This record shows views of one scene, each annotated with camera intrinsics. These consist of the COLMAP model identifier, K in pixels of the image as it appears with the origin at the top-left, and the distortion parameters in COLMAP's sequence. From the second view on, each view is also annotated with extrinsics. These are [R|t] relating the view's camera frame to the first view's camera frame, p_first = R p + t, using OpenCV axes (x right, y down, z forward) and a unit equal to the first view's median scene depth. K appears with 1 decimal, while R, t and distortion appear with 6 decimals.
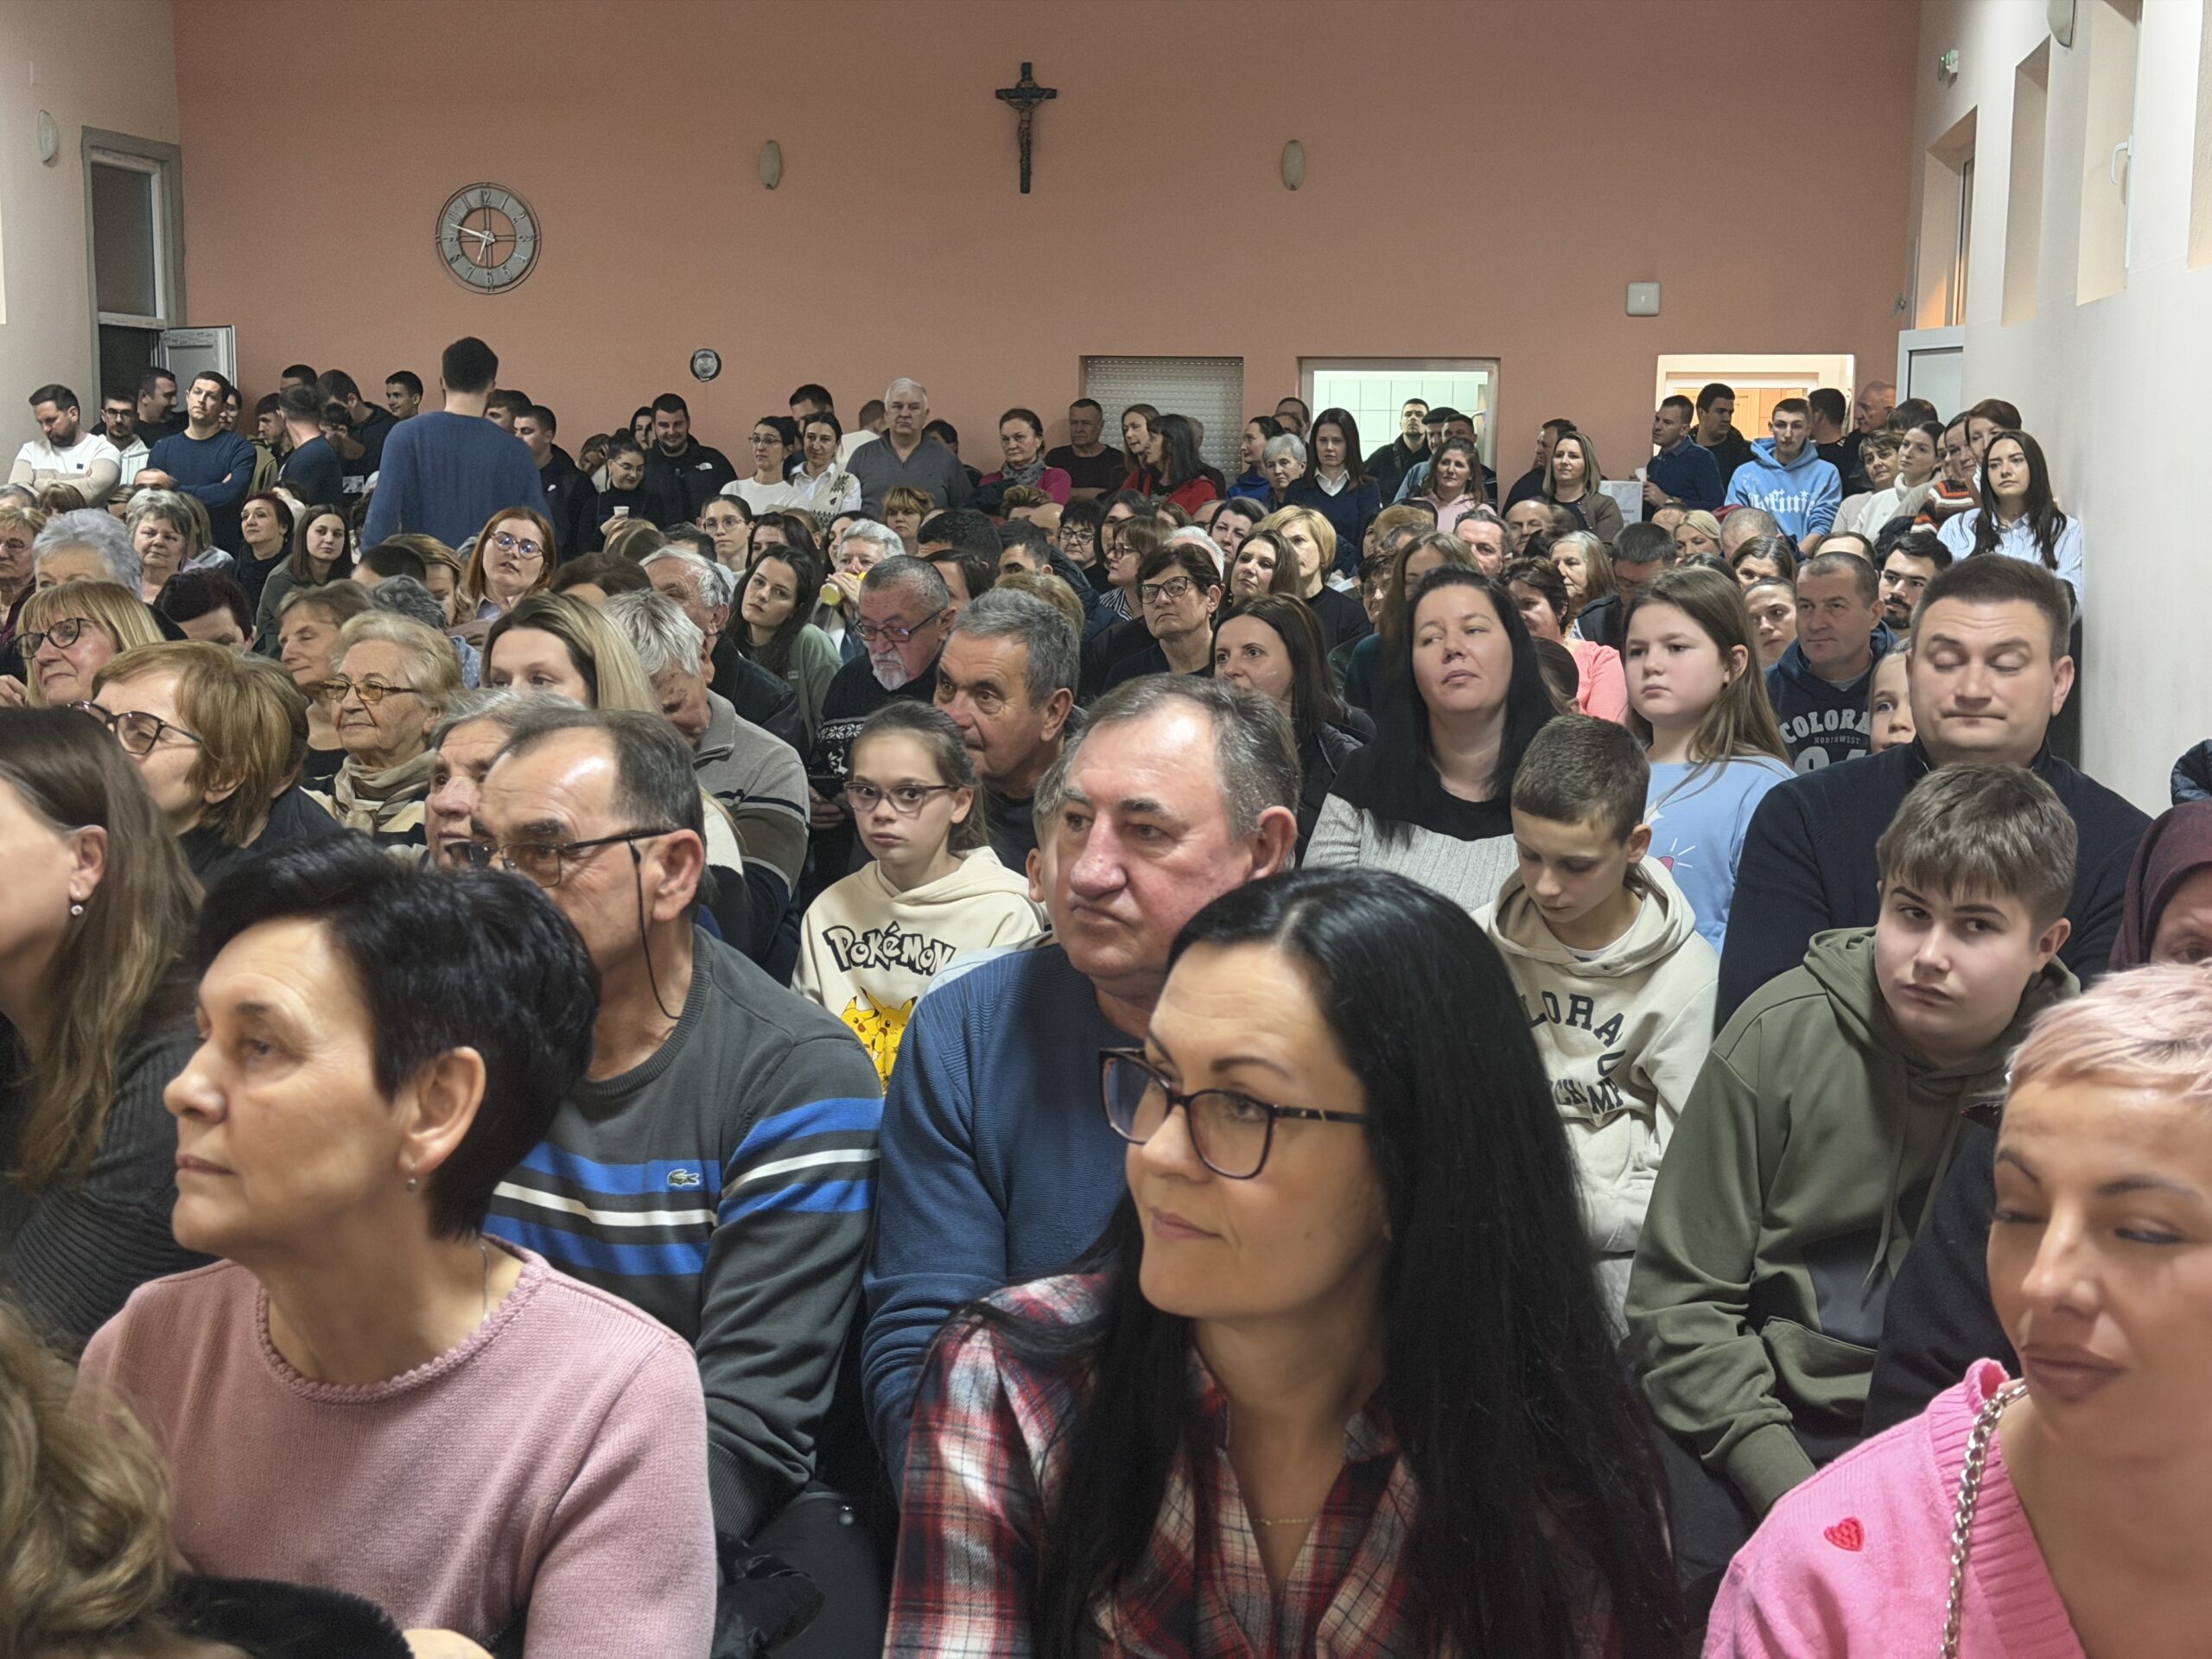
lens RADIAL K [[2996.2, 0, 1114.3], [0, 2996.2, 844.7], [0, 0, 1]] dist [0.049213, 0.000000]
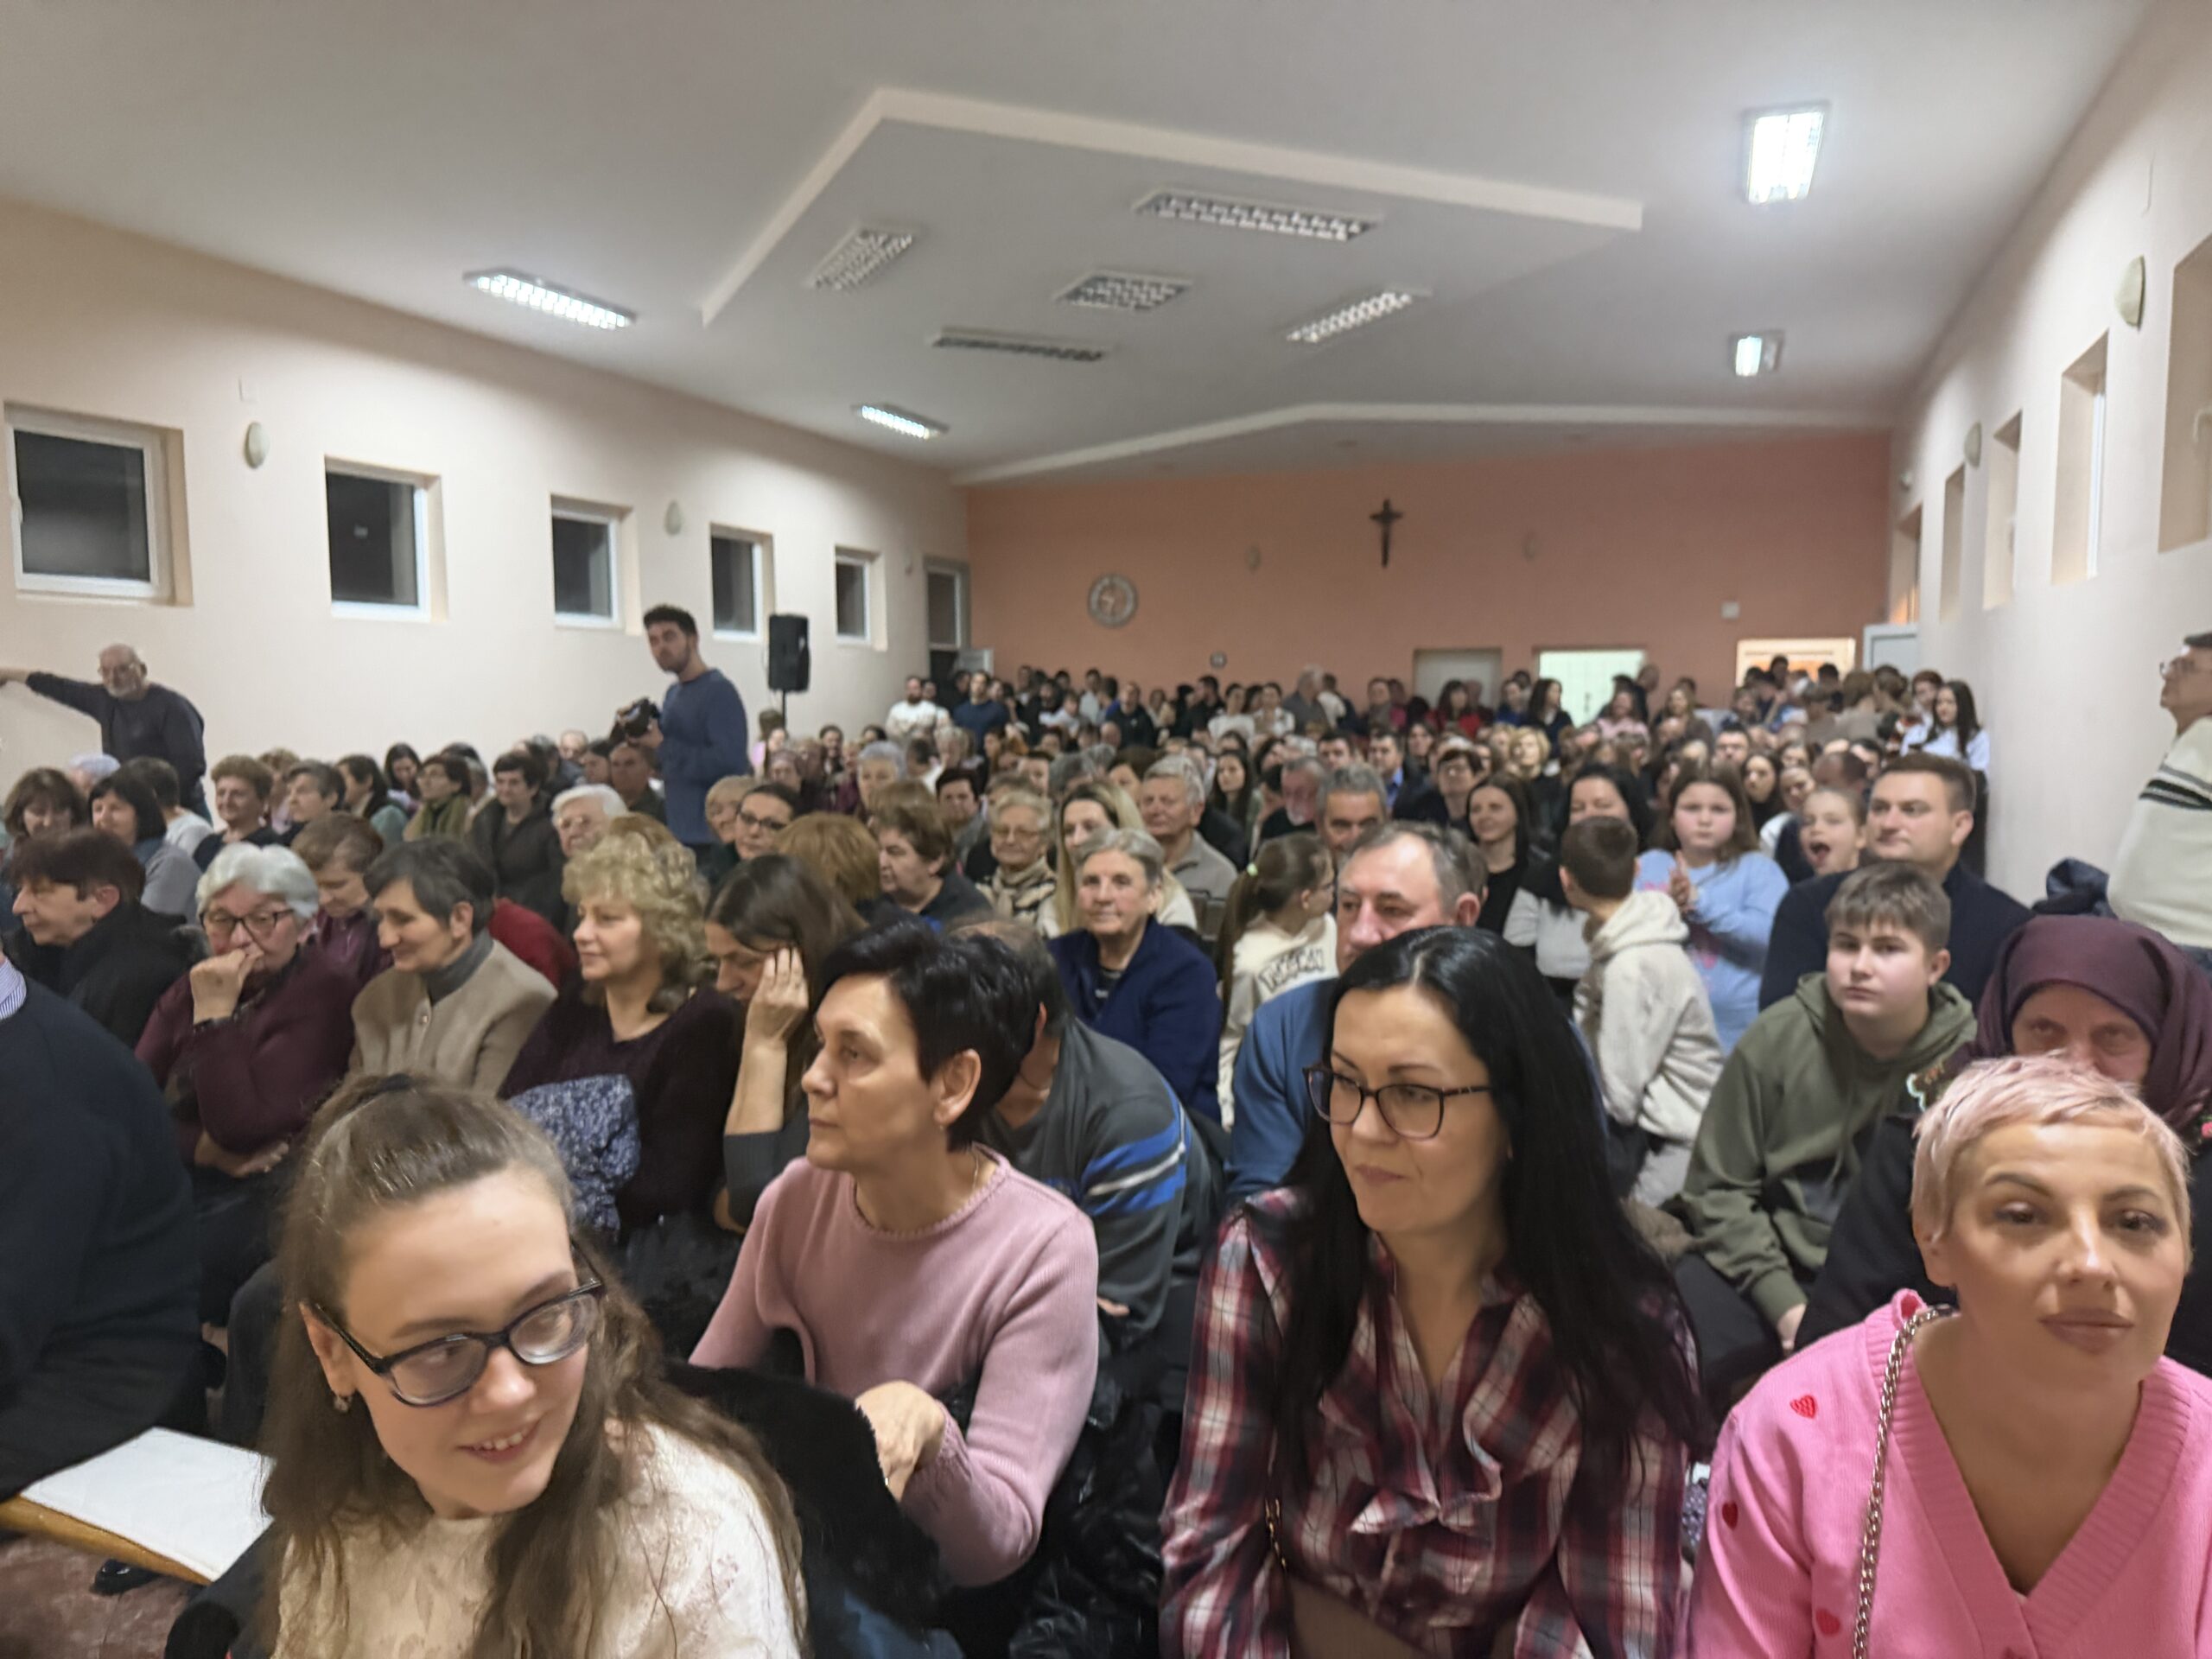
lens RADIAL K [[1524.4, 0, 1094.7], [0, 1524.4, 850.8], [0, 0, 1]] dist [-0.000152, -0.029795]
pose [[0.975209, 0.003668, -0.221255, 0.038488], [-0.011360, 0.999374, -0.033501, -0.007157], [0.220994, 0.035184, 0.974640, 0.106757]]
